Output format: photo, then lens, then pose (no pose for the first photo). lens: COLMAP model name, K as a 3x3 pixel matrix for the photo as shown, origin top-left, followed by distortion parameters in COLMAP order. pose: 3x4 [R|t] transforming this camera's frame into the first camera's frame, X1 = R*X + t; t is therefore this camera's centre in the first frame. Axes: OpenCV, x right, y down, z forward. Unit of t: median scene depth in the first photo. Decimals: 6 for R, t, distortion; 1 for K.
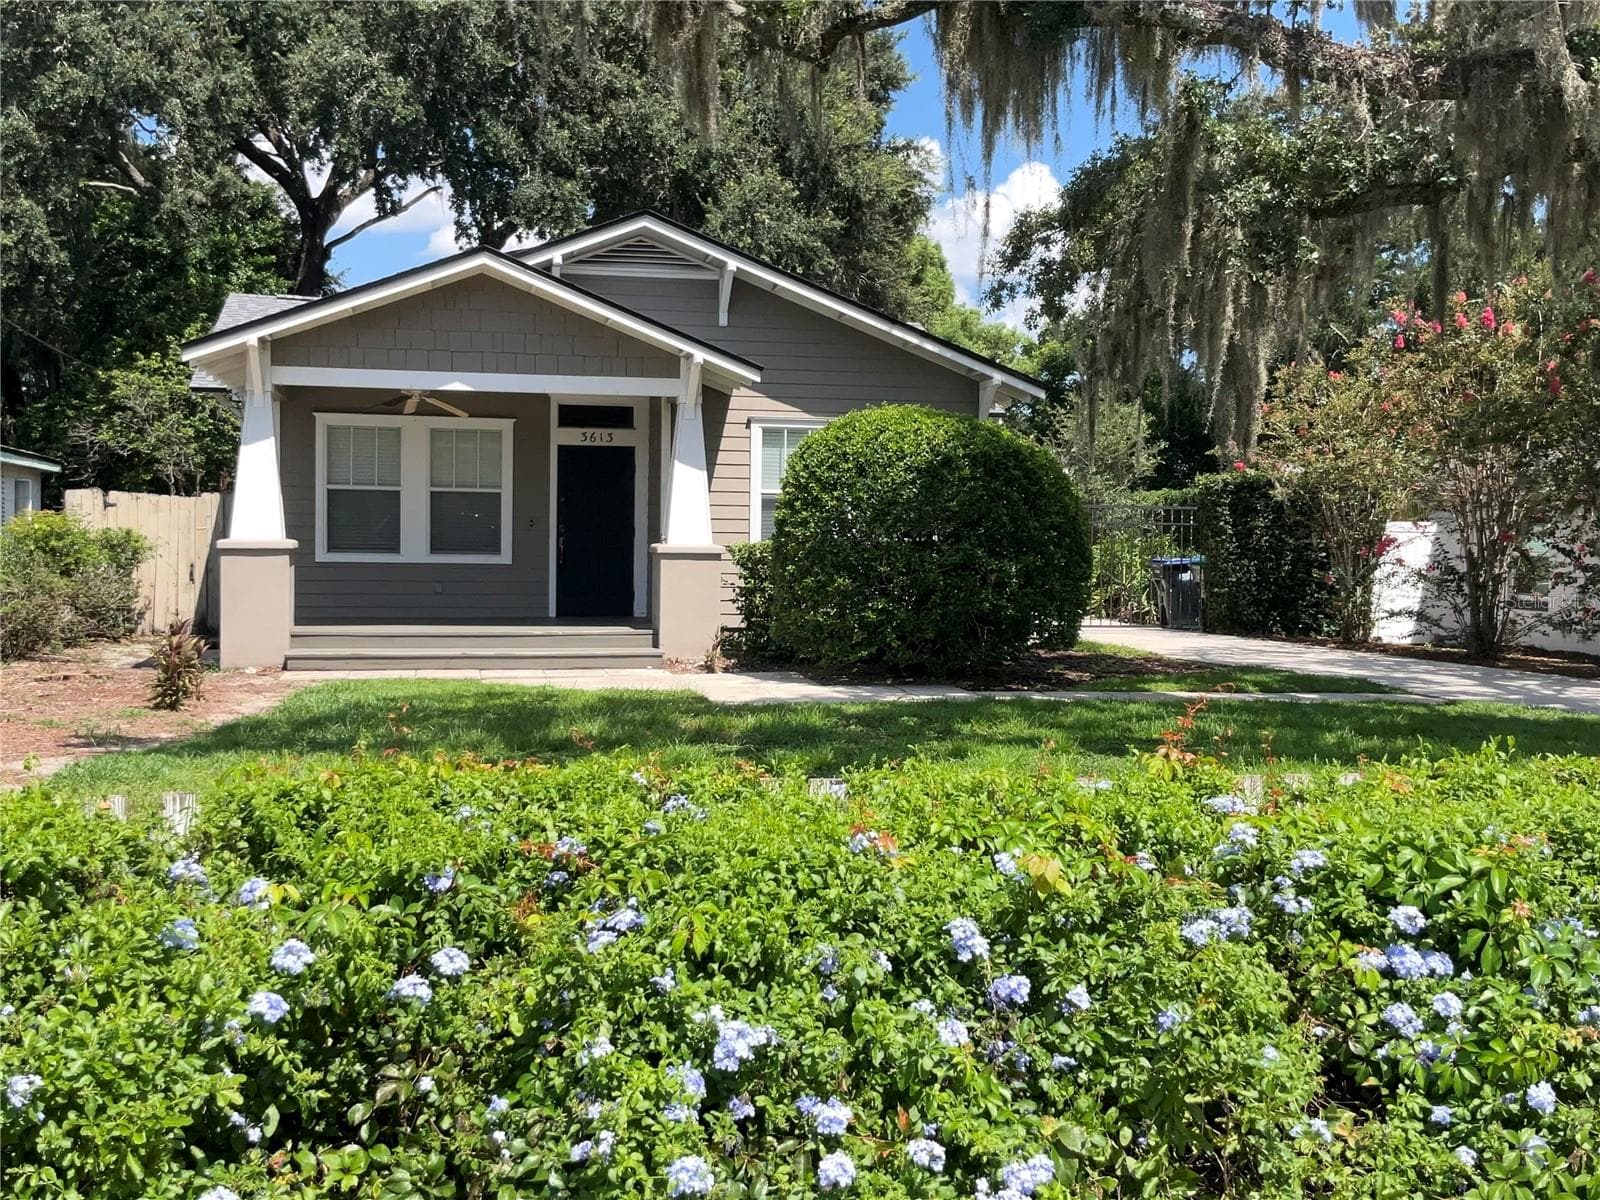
lens RADIAL K [[1717.7, 0, 797.3], [0, 1717.7, 564.6], [0, 0, 1]] dist [0.113010, -0.210342]
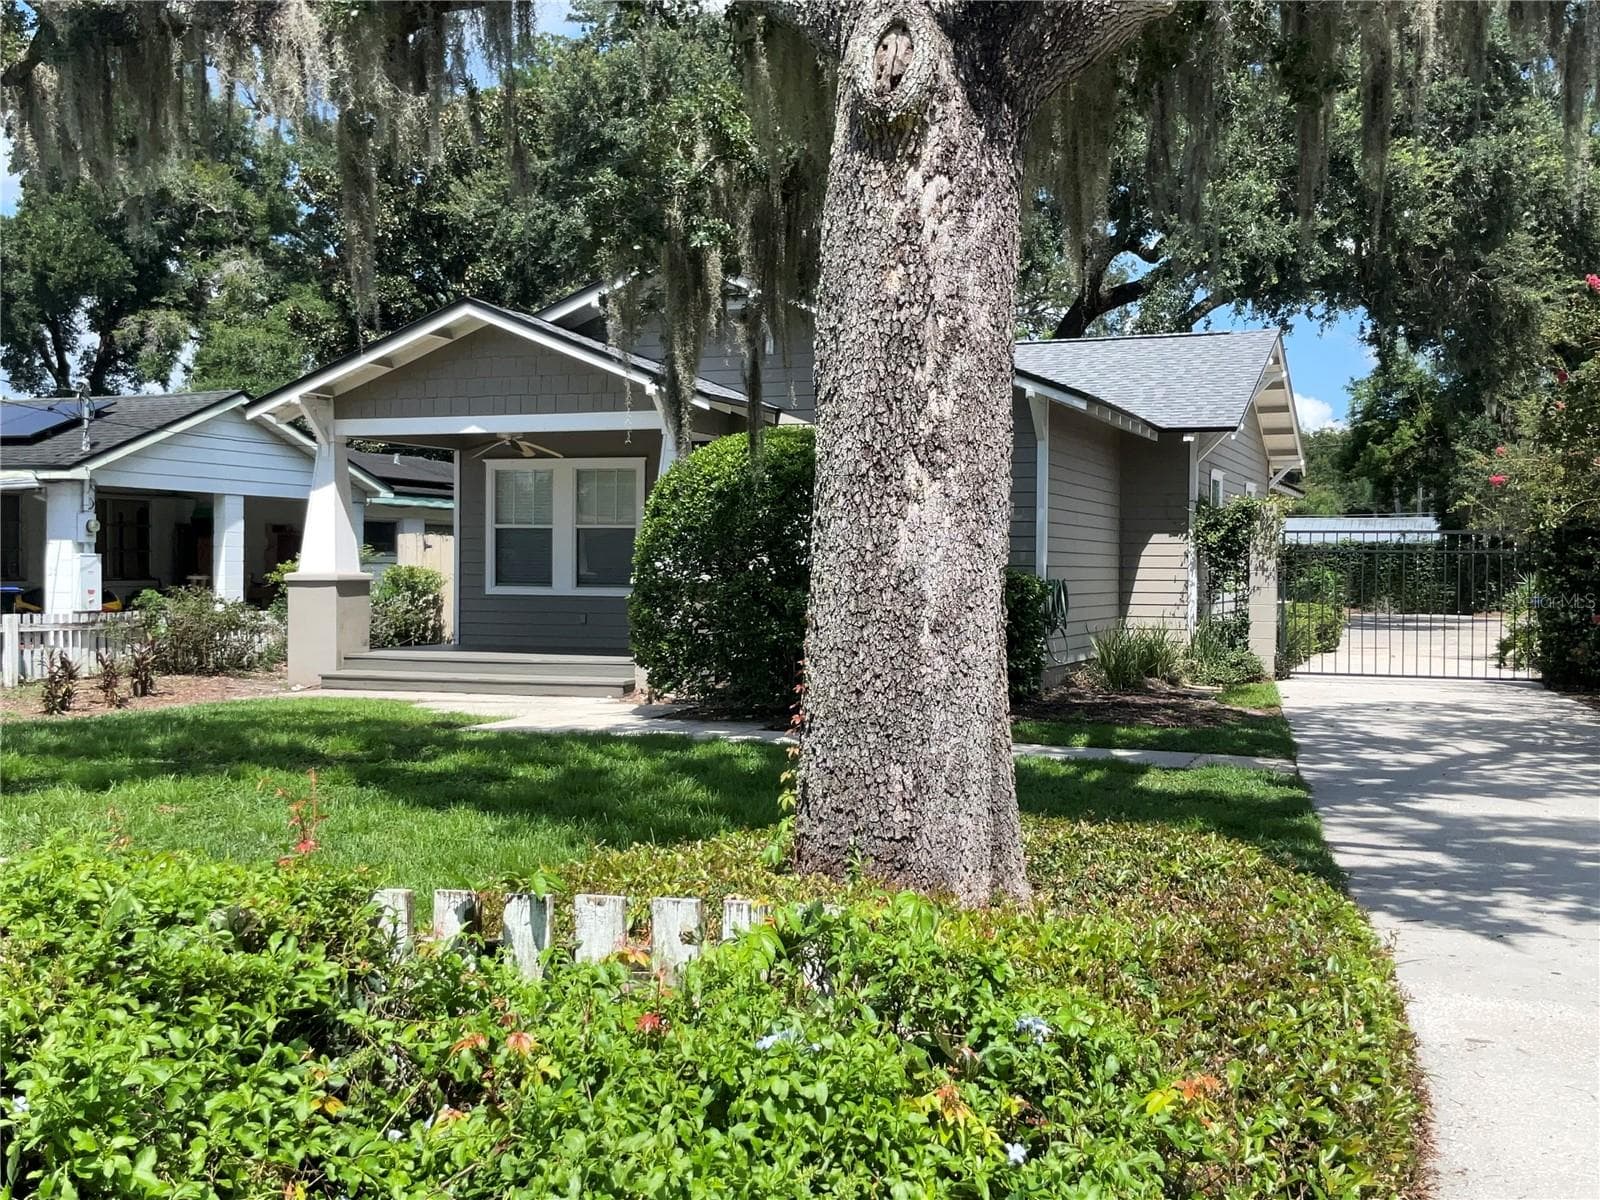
lens RADIAL K [[1717.7, 0, 797.3], [0, 1717.7, 564.6], [0, 0, 1]] dist [0.113010, -0.210342]
pose [[0.850944, -0.007186, -0.525208, 0.509406], [-0.005820, 0.999716, -0.023107, 0.003991], [0.525224, 0.022720, 0.850660, 0.185925]]
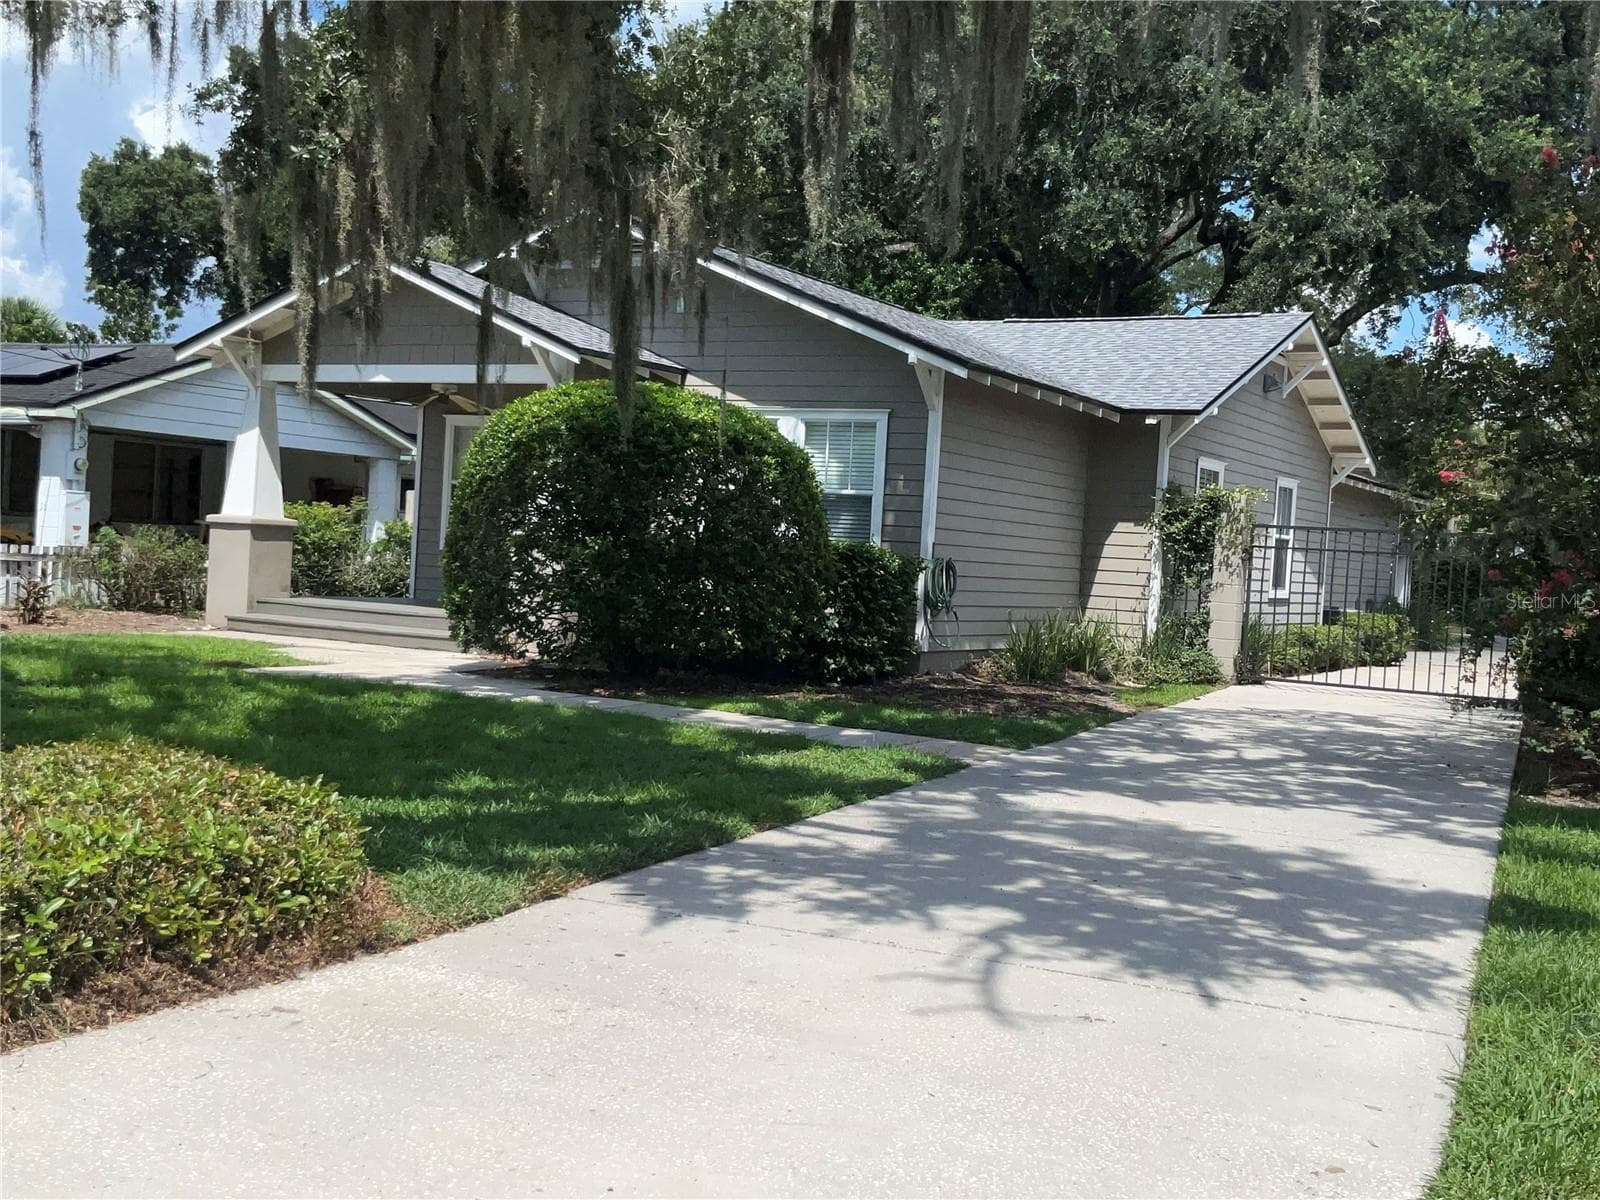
lens RADIAL K [[1717.7, 0, 797.3], [0, 1717.7, 564.6], [0, 0, 1]] dist [0.113010, -0.210342]
pose [[0.765635, 0.037399, -0.642188, 0.653210], [-0.061445, 0.997996, -0.015137, 0.011247], [0.640334, 0.051049, 0.766398, 0.334982]]
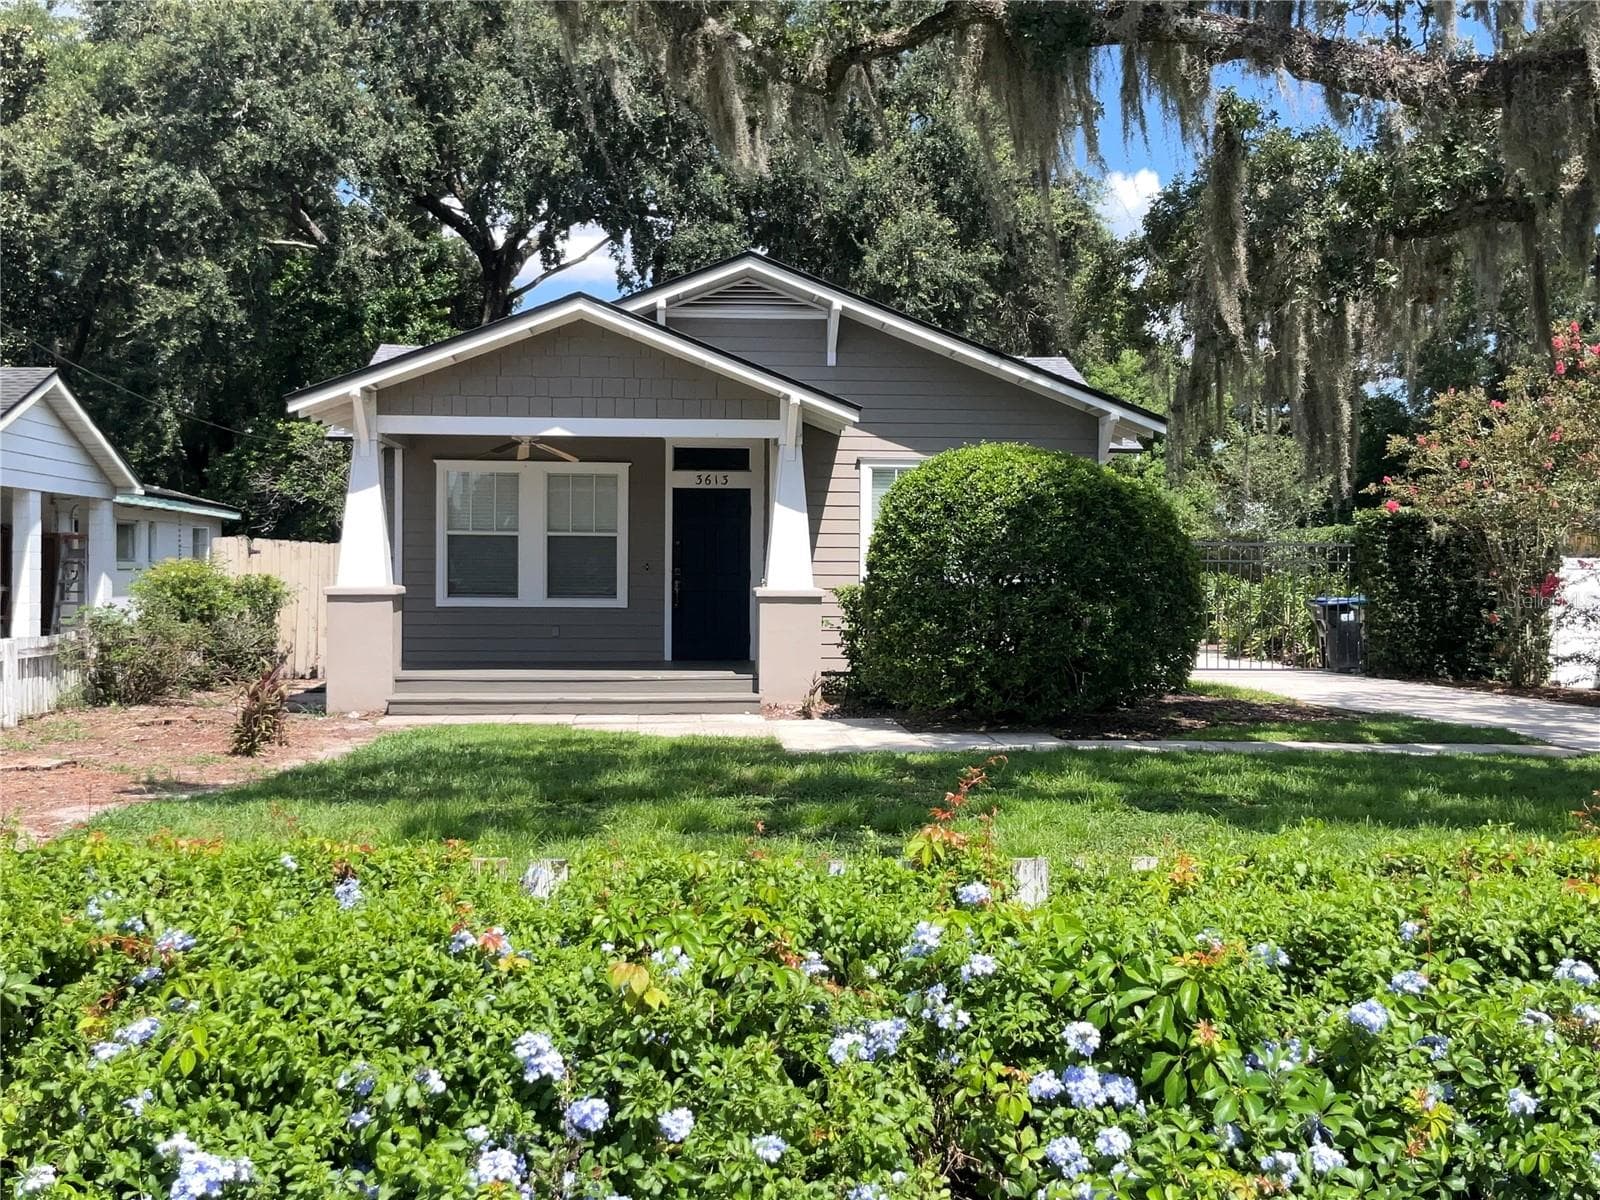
lens RADIAL K [[1717.7, 0, 797.3], [0, 1717.7, 564.6], [0, 0, 1]] dist [0.113010, -0.210342]
pose [[0.992822, -0.007111, -0.119389, 0.057686], [0.004431, 0.999733, -0.022700, -0.002481], [0.119519, 0.022008, 0.992588, 0.021818]]
